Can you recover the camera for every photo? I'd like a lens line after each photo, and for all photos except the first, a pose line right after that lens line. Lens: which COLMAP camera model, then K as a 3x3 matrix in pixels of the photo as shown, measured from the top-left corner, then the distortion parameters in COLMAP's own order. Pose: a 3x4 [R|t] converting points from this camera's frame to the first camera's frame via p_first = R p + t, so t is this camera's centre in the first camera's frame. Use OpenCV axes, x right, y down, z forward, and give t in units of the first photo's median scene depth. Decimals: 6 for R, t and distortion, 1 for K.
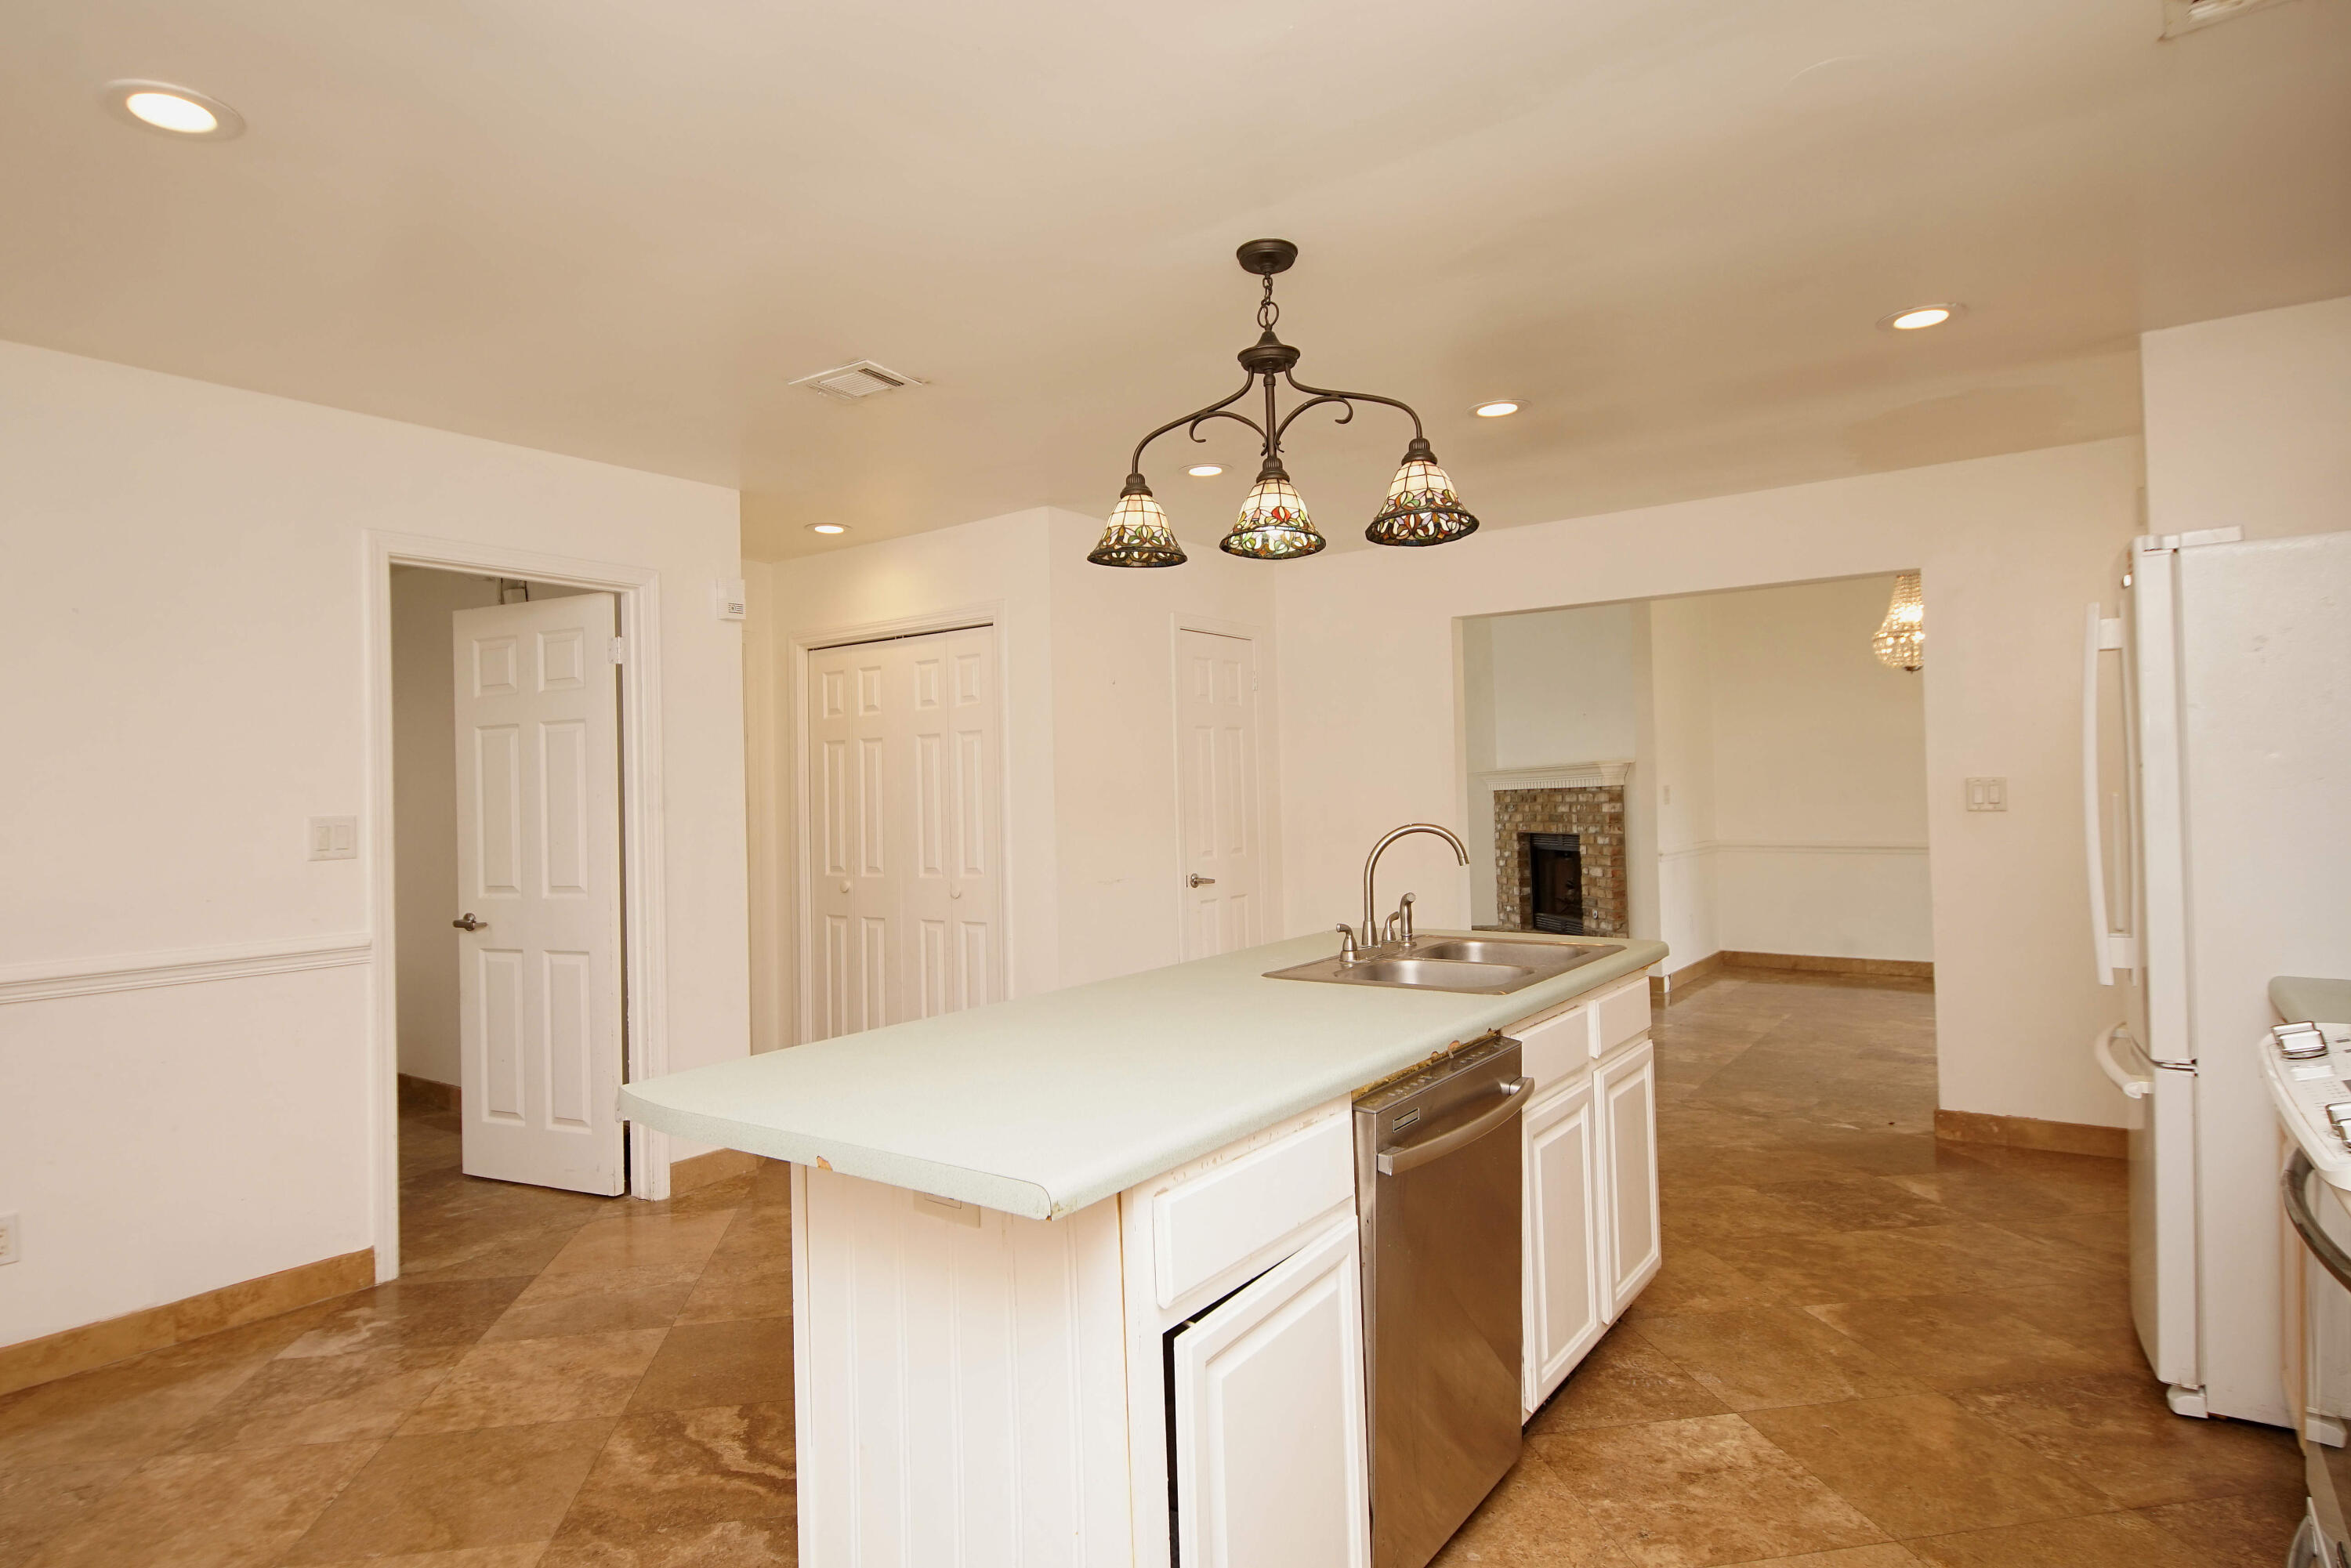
lens RADIAL K [[1269.4, 0, 1176.5], [0, 1269.4, 788.3], [0, 0, 1]] dist [0.017256, -0.020973]
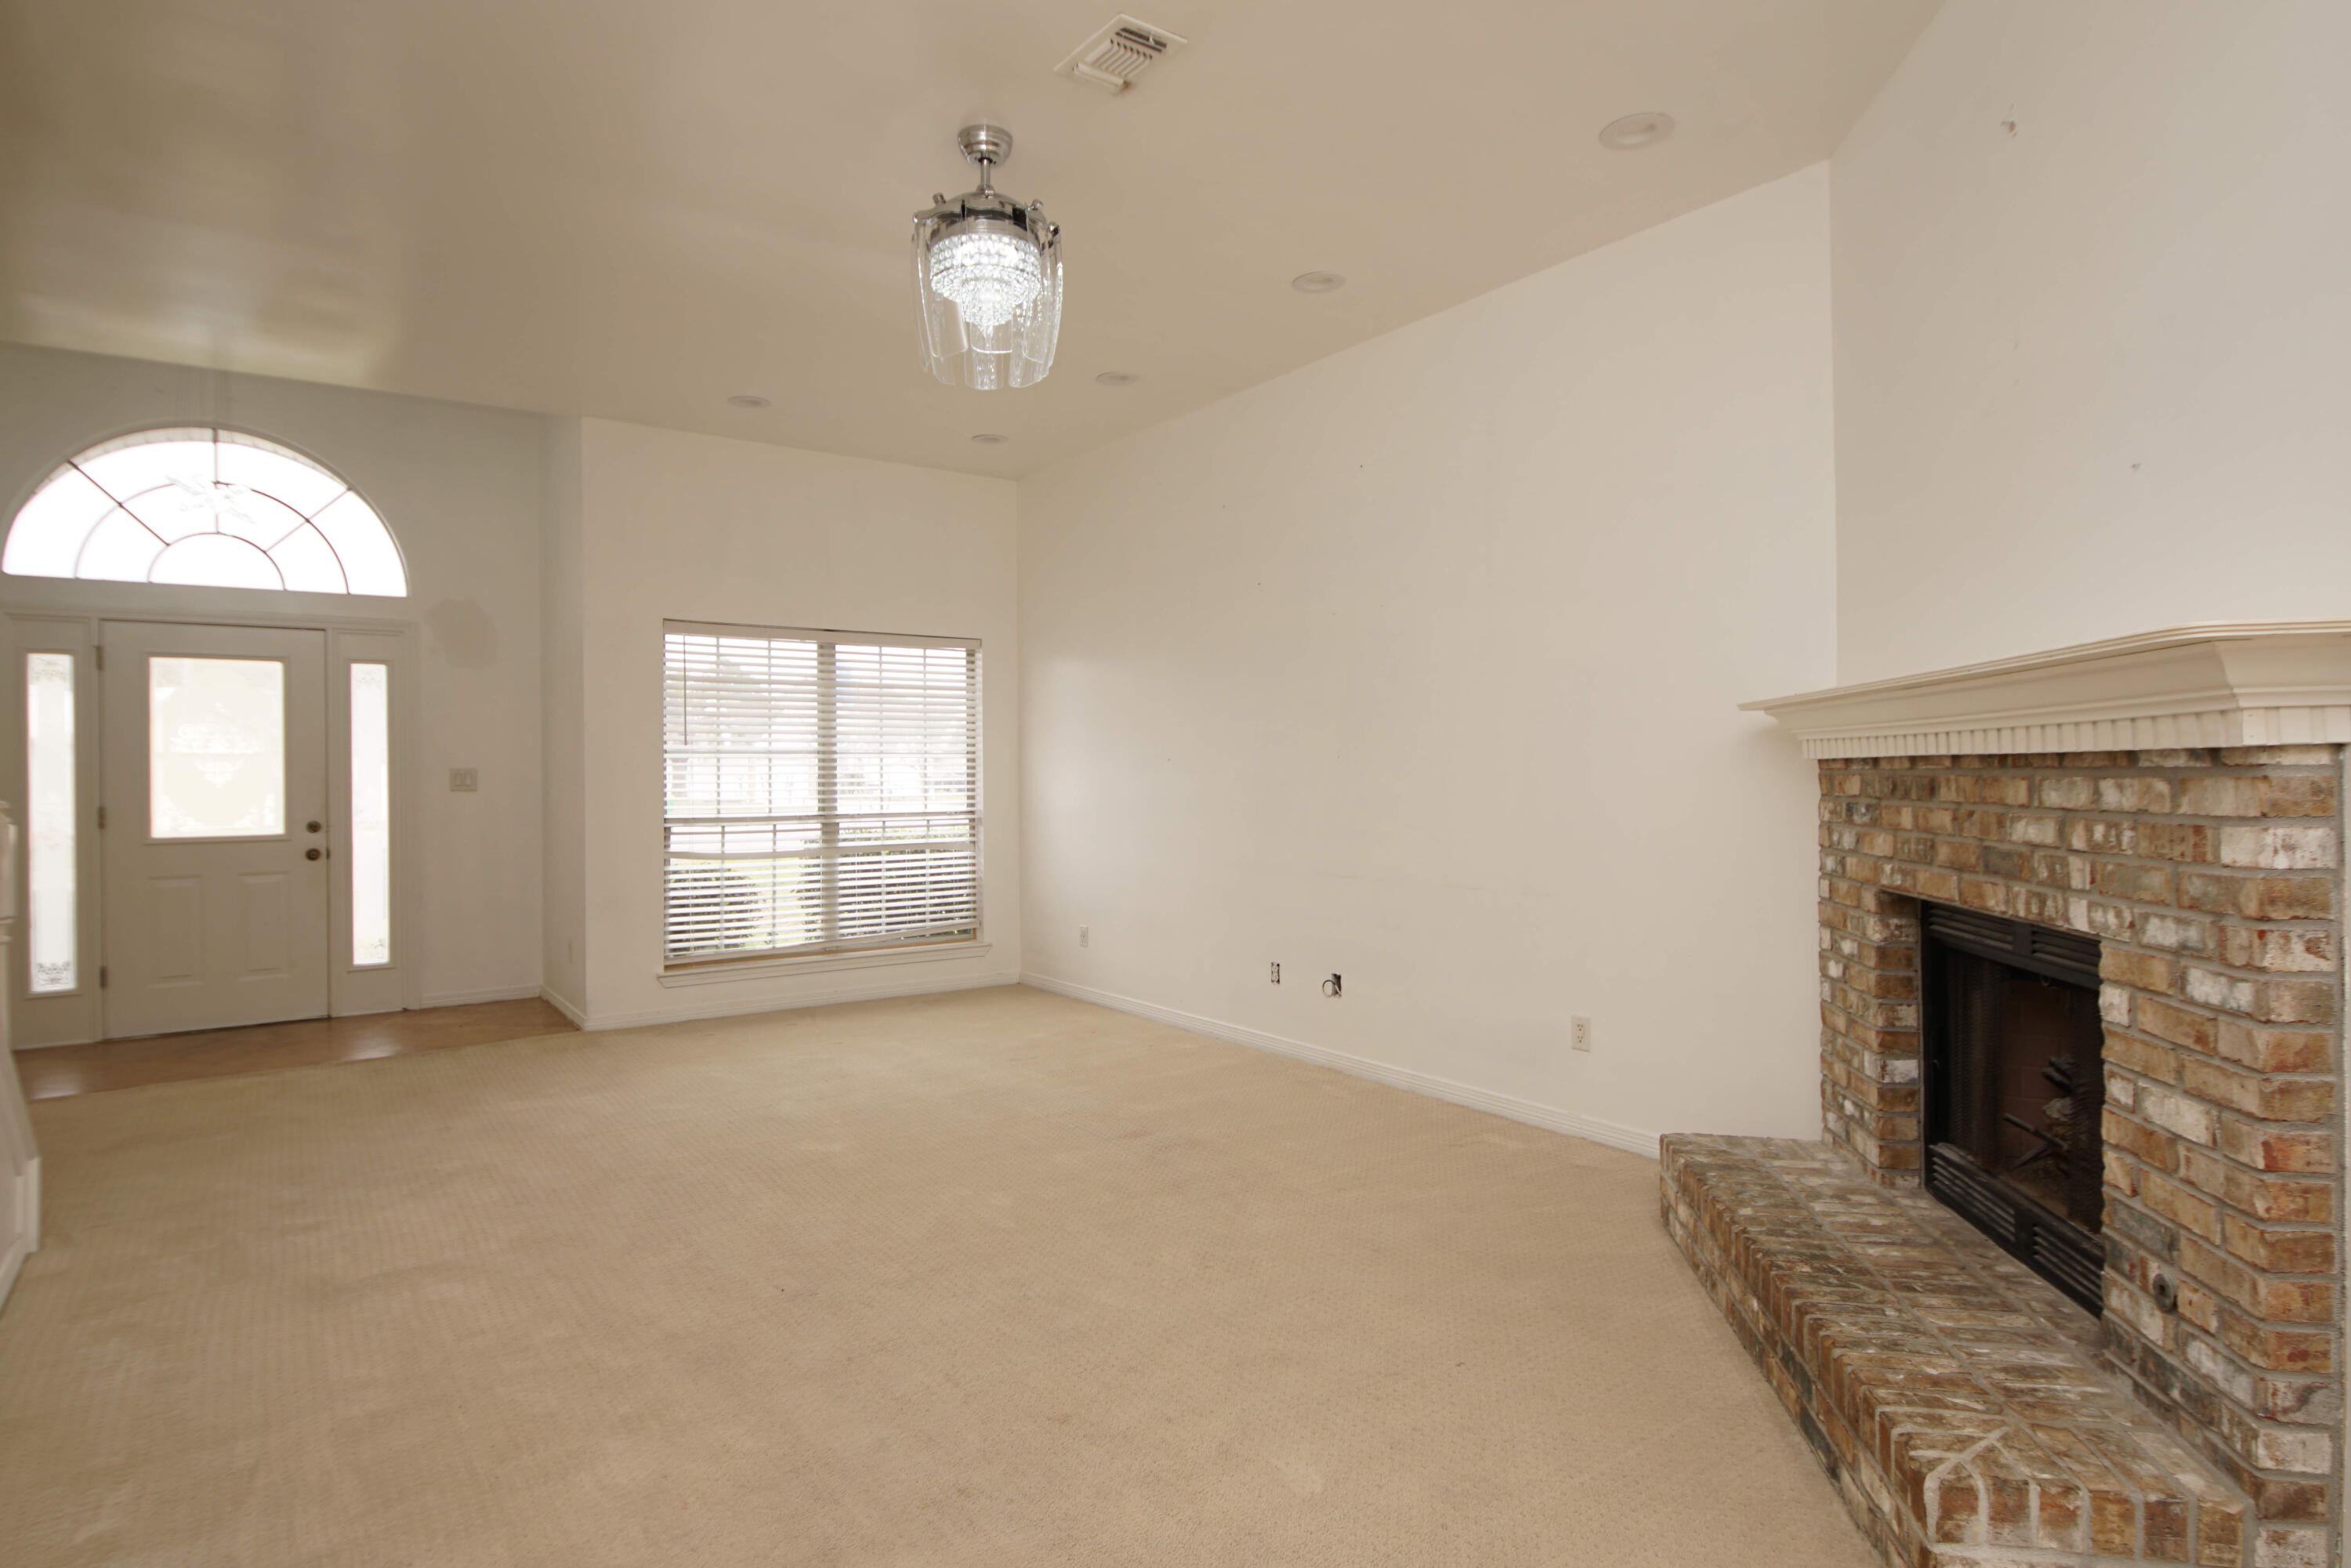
lens RADIAL K [[1269.4, 0, 1174.6], [0, 1269.4, 773.3], [0, 0, 1]] dist [0.017256, -0.020973]
pose [[0.946741, 0.025957, -0.320949, 0.210045], [-0.019839, 0.999554, 0.022315, 0.001529], [0.321385, -0.014759, 0.946834, 0.660786]]
